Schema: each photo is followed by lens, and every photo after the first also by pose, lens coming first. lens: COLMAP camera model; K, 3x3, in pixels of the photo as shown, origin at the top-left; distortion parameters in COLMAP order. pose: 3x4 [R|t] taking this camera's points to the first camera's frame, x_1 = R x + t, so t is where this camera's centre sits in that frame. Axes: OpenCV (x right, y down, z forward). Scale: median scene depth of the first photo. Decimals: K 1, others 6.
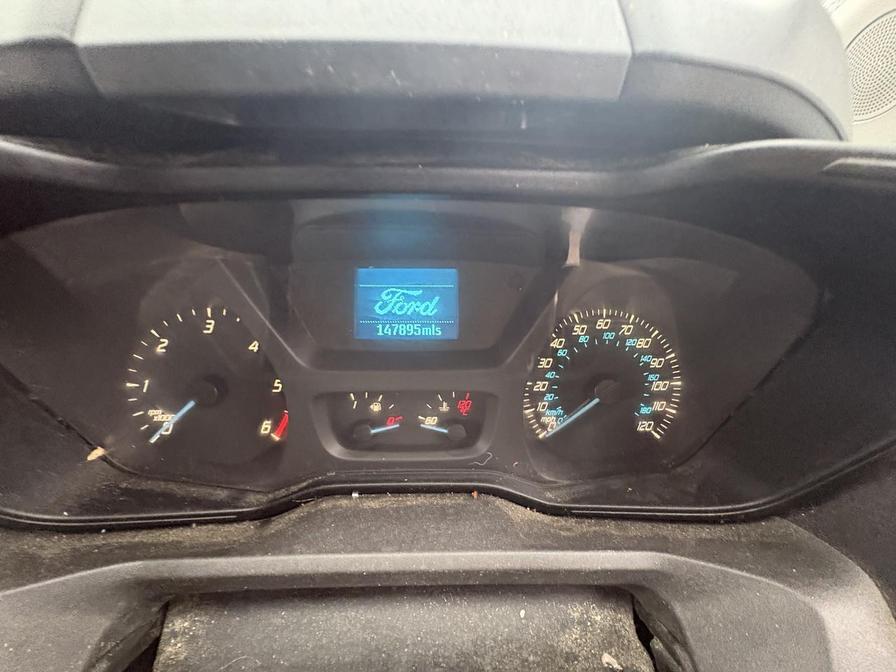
lens RADIAL K [[356.5, 0, 448.9], [0, 356.5, 336.4], [0, 0, 1]] dist [0.000876, 0.000119]
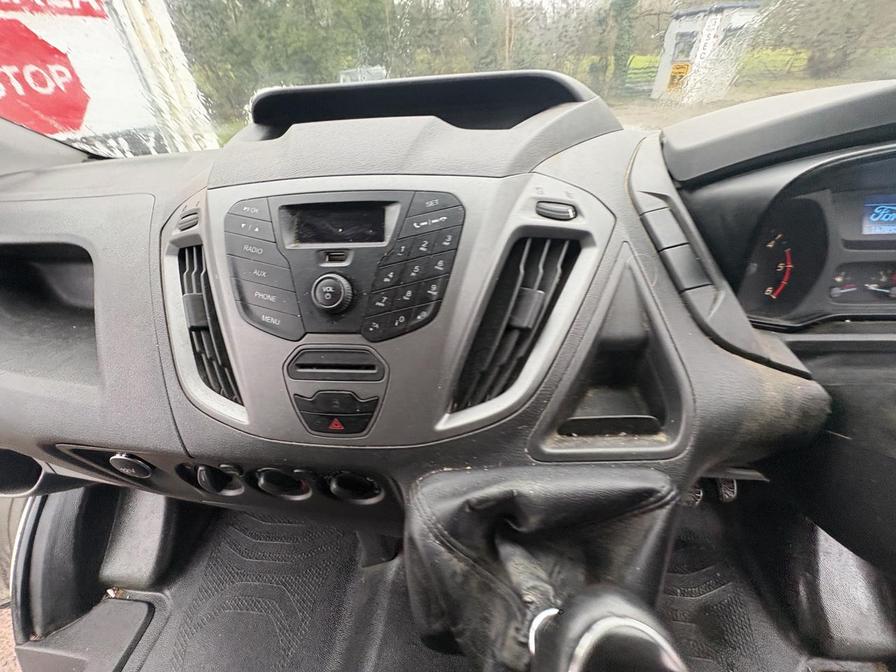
lens RADIAL K [[354.9, 0, 447.1], [0, 354.9, 333.8], [0, 0, 1]] dist [-0.002016, 0.000611]
pose [[0.989893, 0.006915, -0.141647, -1.871255], [0.004026, 0.997037, 0.076814, 0.326772], [0.141759, -0.076608, 0.986932, -1.018255]]
